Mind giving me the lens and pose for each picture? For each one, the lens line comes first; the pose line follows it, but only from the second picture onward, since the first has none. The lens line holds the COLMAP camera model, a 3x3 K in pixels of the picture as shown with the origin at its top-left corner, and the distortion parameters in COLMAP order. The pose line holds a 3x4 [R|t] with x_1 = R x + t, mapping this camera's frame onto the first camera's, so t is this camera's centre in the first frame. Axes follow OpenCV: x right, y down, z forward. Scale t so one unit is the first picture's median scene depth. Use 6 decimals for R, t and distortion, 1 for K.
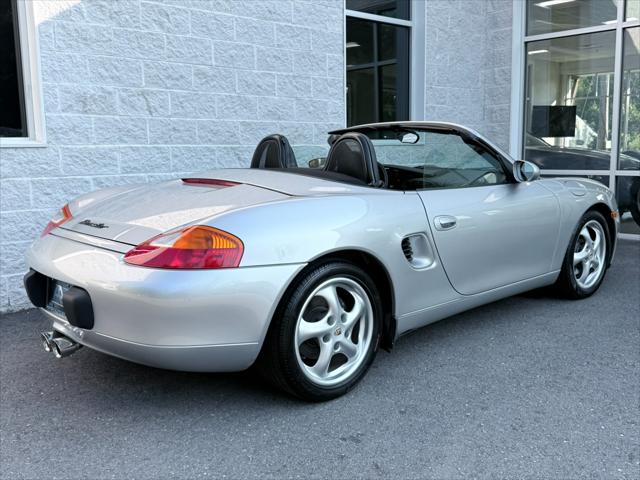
lens RADIAL K [[633.6, 0, 318.2], [0, 633.6, 241.2], [0, 0, 1]] dist [0.190383, -0.439986]
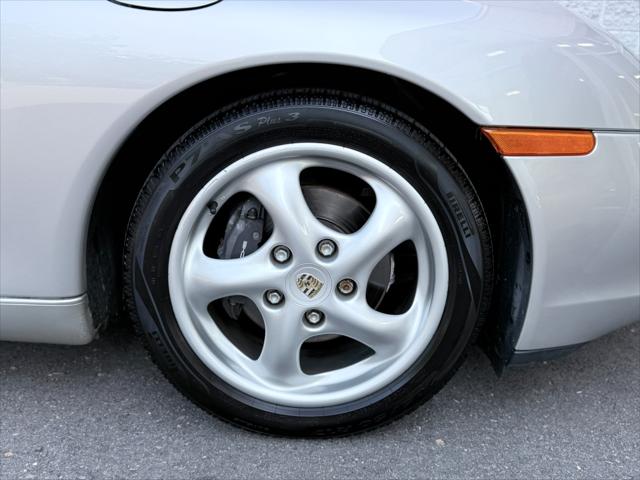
lens RADIAL K [[629.8, 0, 322.0], [0, 629.8, 242.0], [0, 0, 1]] dist [0.188242, -0.404635]
pose [[0.750116, 0.225066, -0.621828, 0.534328], [-0.153685, 0.973888, 0.167101, -0.033147], [0.643200, -0.029780, 0.765119, 0.765227]]
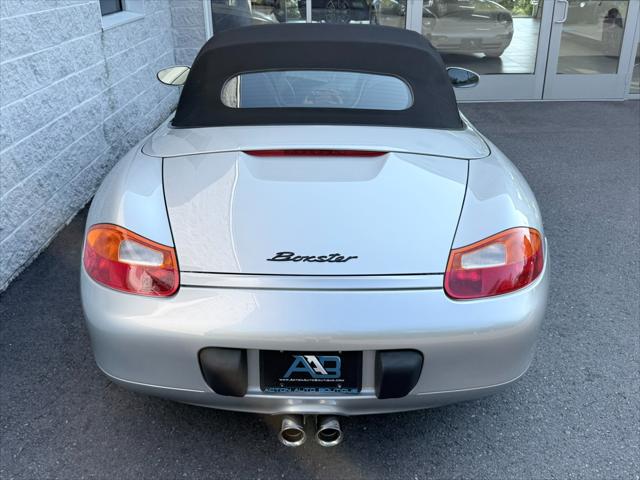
lens RADIAL K [[643.0, 0, 315.3], [0, 643.0, 247.7], [0, 0, 1]] dist [0.014580, -0.017827]
pose [[0.684558, -0.290704, 0.668484, -0.490493], [0.103445, 0.946501, 0.305672, -0.148503], [-0.721581, -0.140099, 0.678007, 0.327081]]
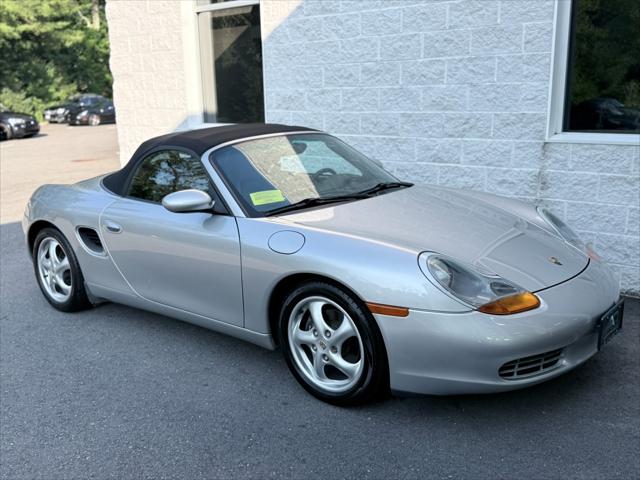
lens RADIAL K [[631.5, 0, 319.0], [0, 631.5, 239.9], [0, 0, 1]] dist [0.189093, -0.411113]
pose [[0.134136, 0.237432, -0.962099, 0.984594], [-0.128218, 0.966870, 0.220733, -0.223392], [0.982633, 0.093750, 0.160135, 0.817805]]
